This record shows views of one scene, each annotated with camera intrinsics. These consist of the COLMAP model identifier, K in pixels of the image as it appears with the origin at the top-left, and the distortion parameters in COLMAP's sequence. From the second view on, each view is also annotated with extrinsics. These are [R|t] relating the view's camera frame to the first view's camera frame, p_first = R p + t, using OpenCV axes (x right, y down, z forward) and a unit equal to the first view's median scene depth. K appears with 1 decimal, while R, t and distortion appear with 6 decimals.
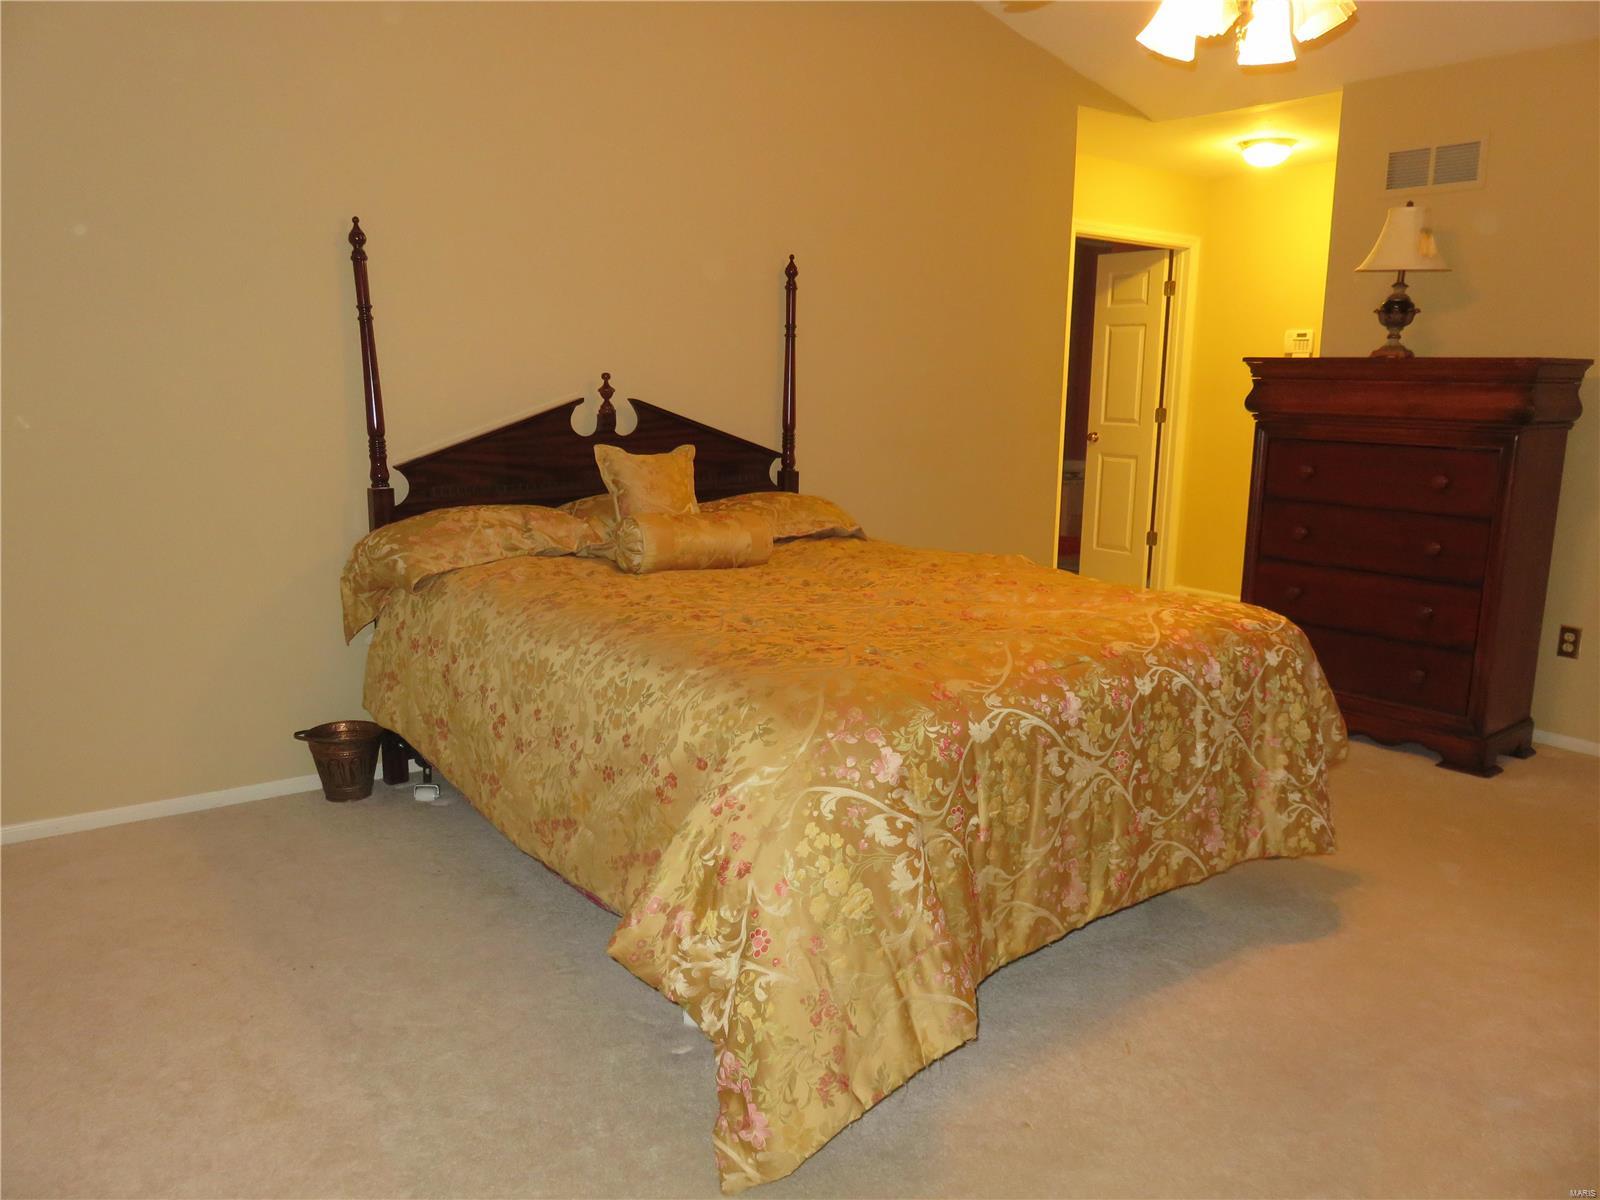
lens RADIAL K [[1159.4, 0, 800.0], [0, 1159.4, 600.0], [0, 0, 1]] dist [-0.042666, -0.000783]
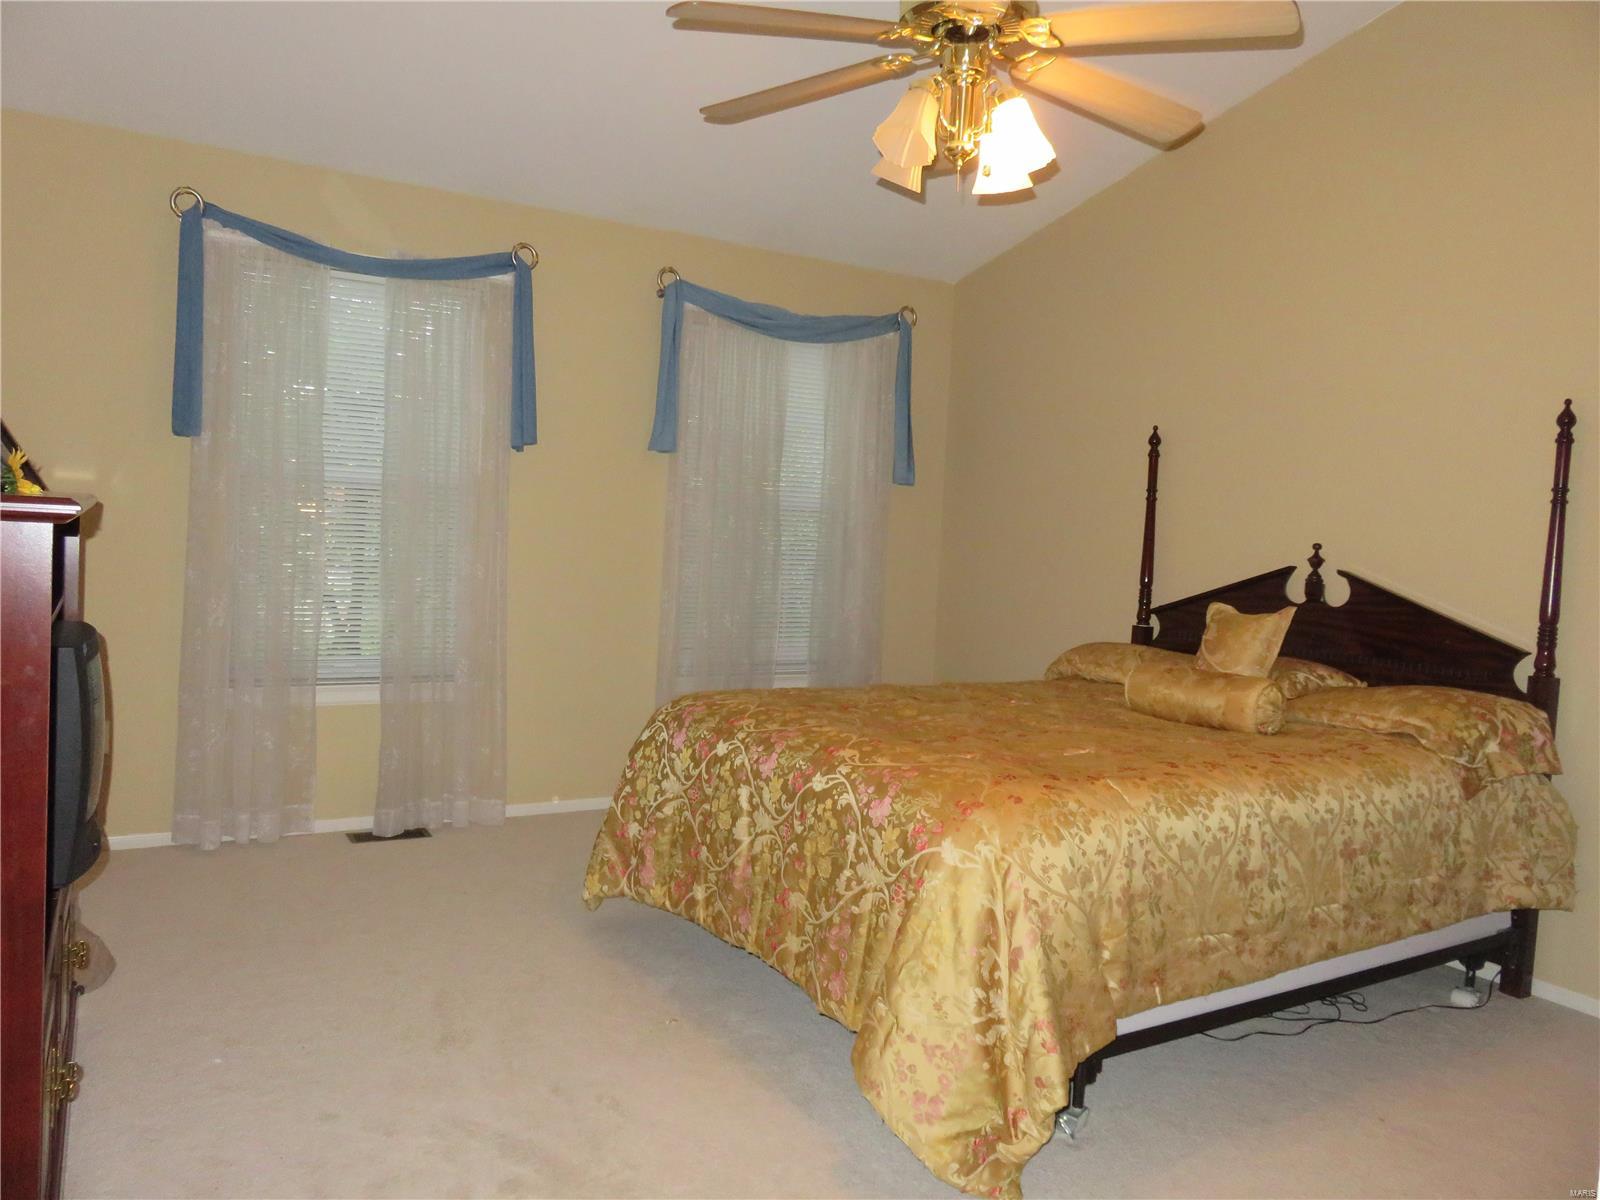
lens RADIAL K [[1159.4, 0, 800.0], [0, 1159.4, 600.0], [0, 0, 1]] dist [-0.042666, -0.000783]
pose [[-0.124852, 0.035401, -0.991544, 0.893433], [-0.242999, 0.967836, 0.065153, -0.103539], [0.961958, 0.249079, -0.112234, 0.688811]]
